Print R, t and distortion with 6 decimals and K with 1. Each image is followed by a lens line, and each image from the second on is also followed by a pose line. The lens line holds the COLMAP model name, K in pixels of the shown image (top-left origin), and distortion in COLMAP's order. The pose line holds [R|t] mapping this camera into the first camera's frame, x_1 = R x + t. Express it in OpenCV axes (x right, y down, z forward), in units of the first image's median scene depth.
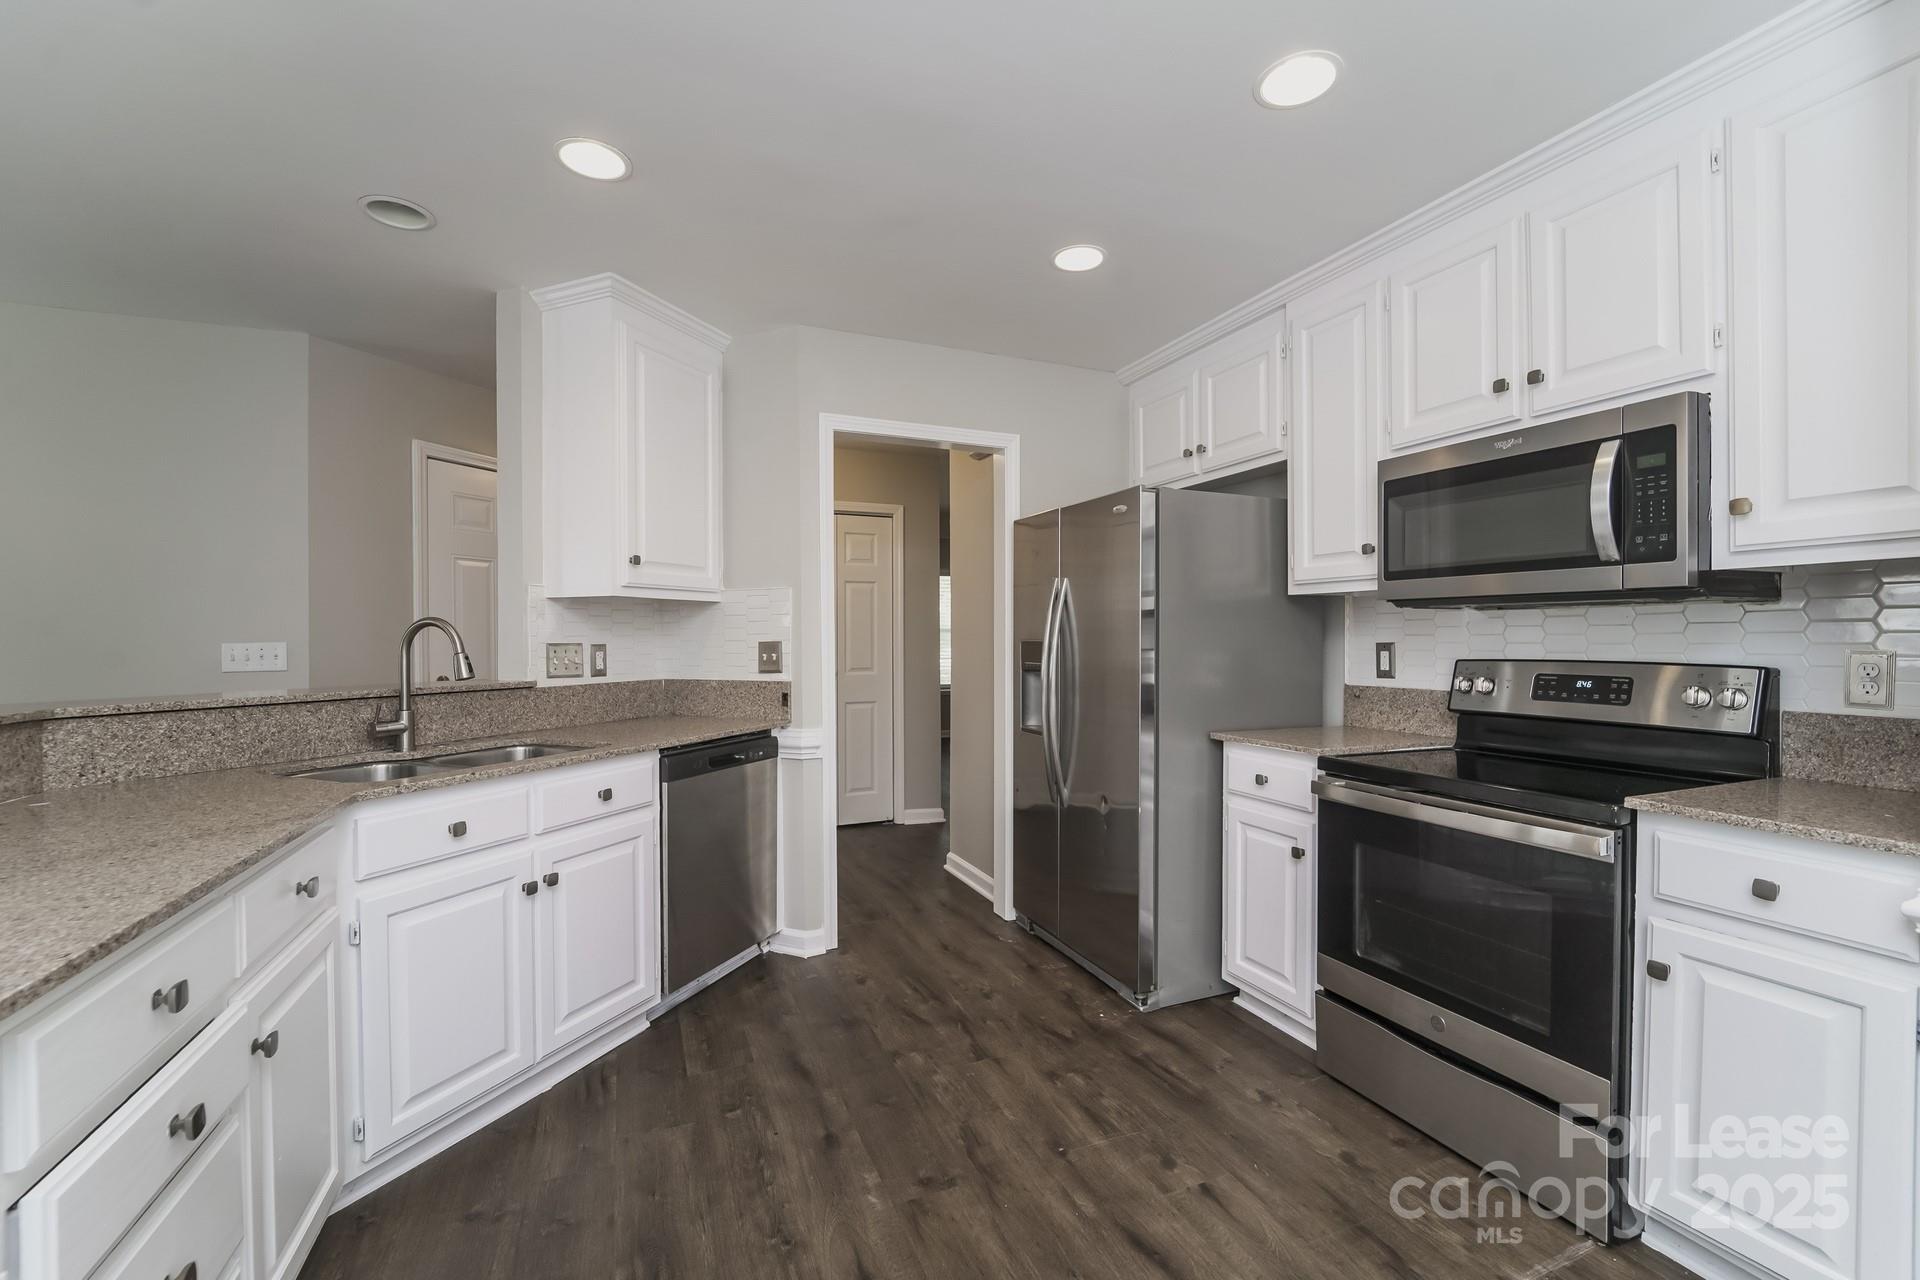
lens RADIAL K [[798.2, 0, 959.9], [0, 798.2, 640.3], [0, 0, 1]] dist [-0.011055, -0.000419]
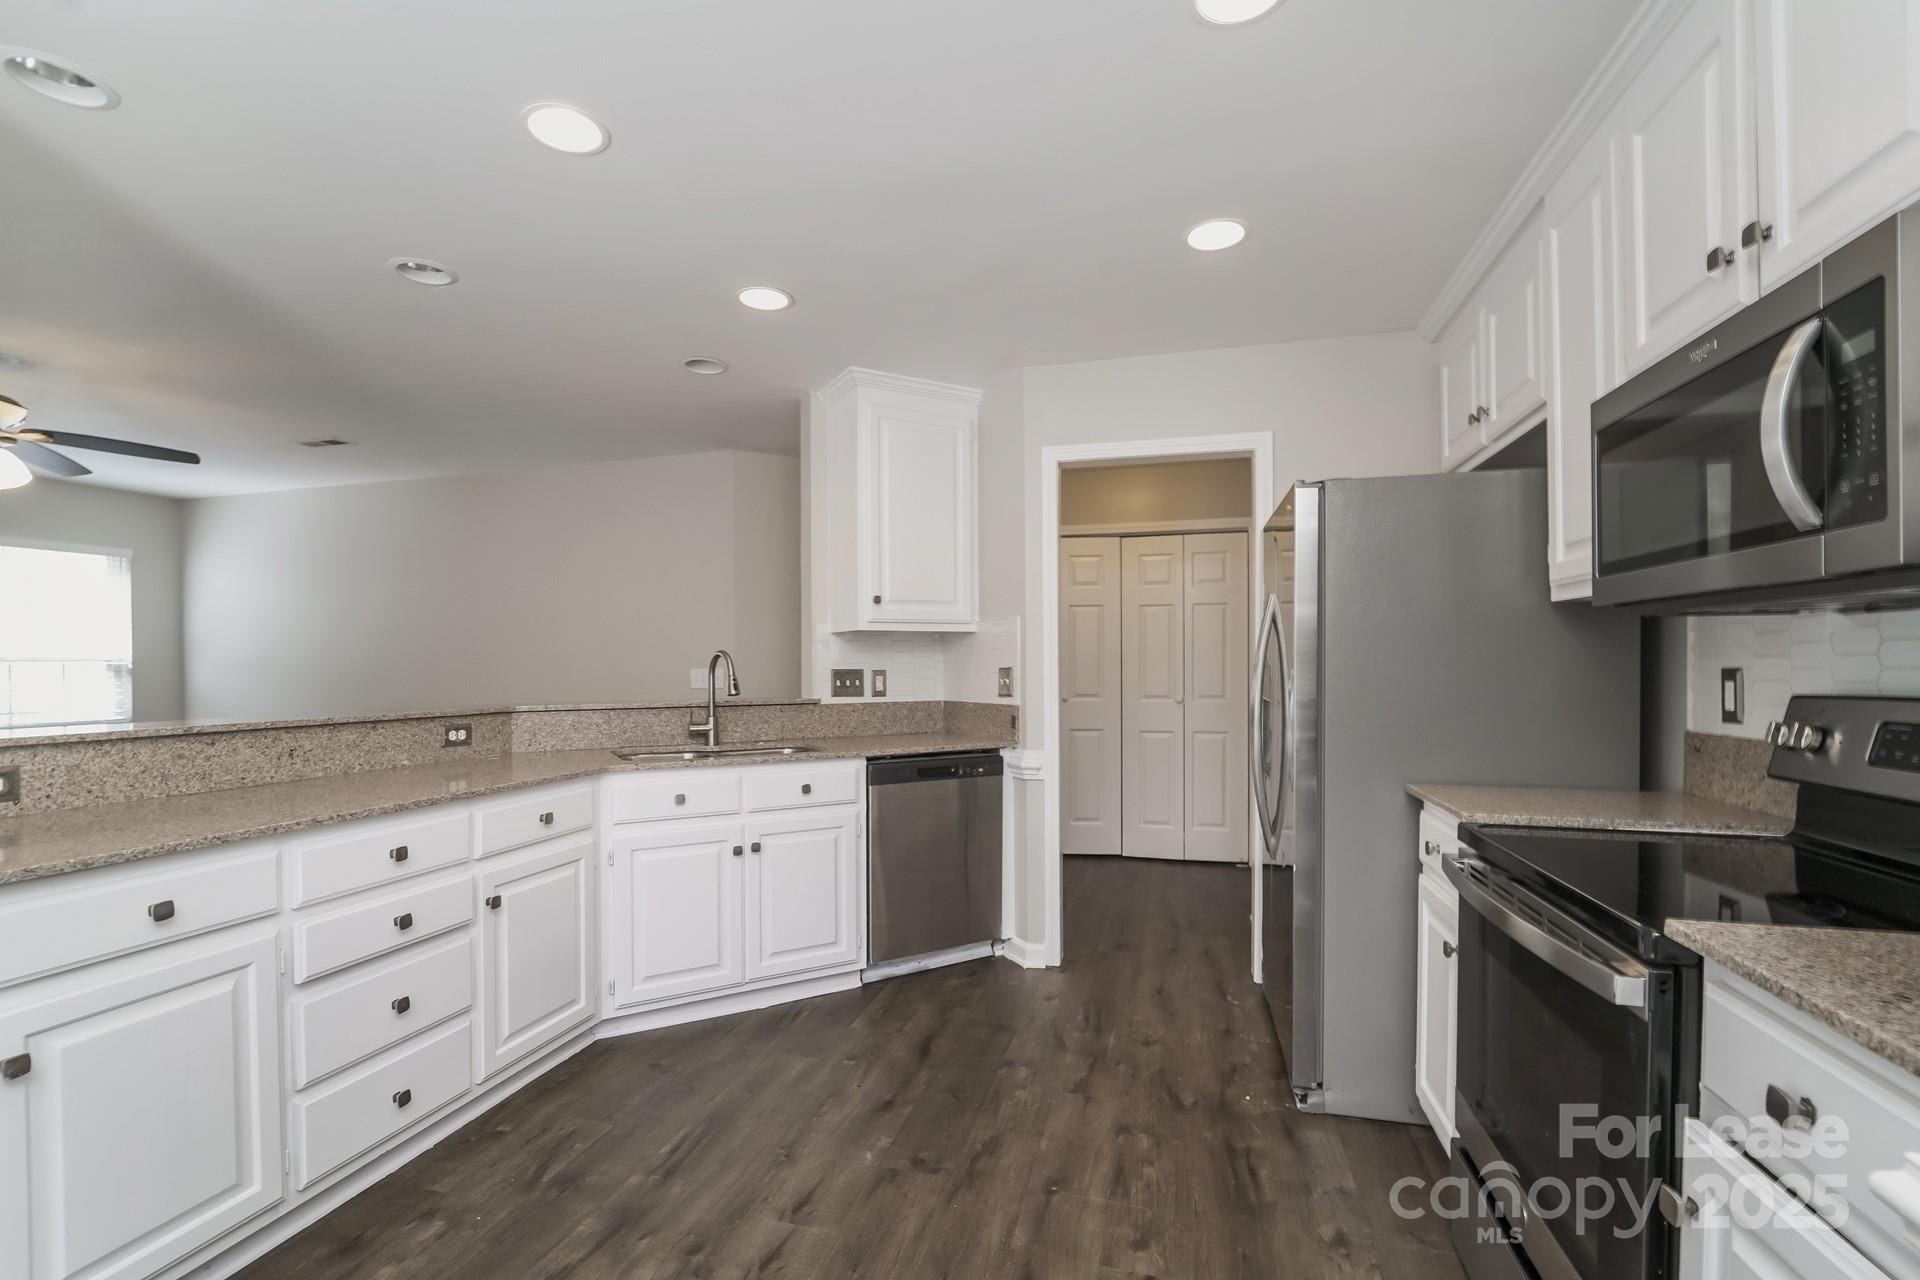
lens RADIAL K [[798.2, 0, 890.1], [0, 798.2, 665.7], [0, 0, 1]] dist [-0.011055, -0.000419]
pose [[0.786007, -0.002514, -0.618212, 0.427849], [0.001816, 0.999997, -0.001759, 0.001026], [0.618214, 0.000260, 0.786009, 0.082351]]
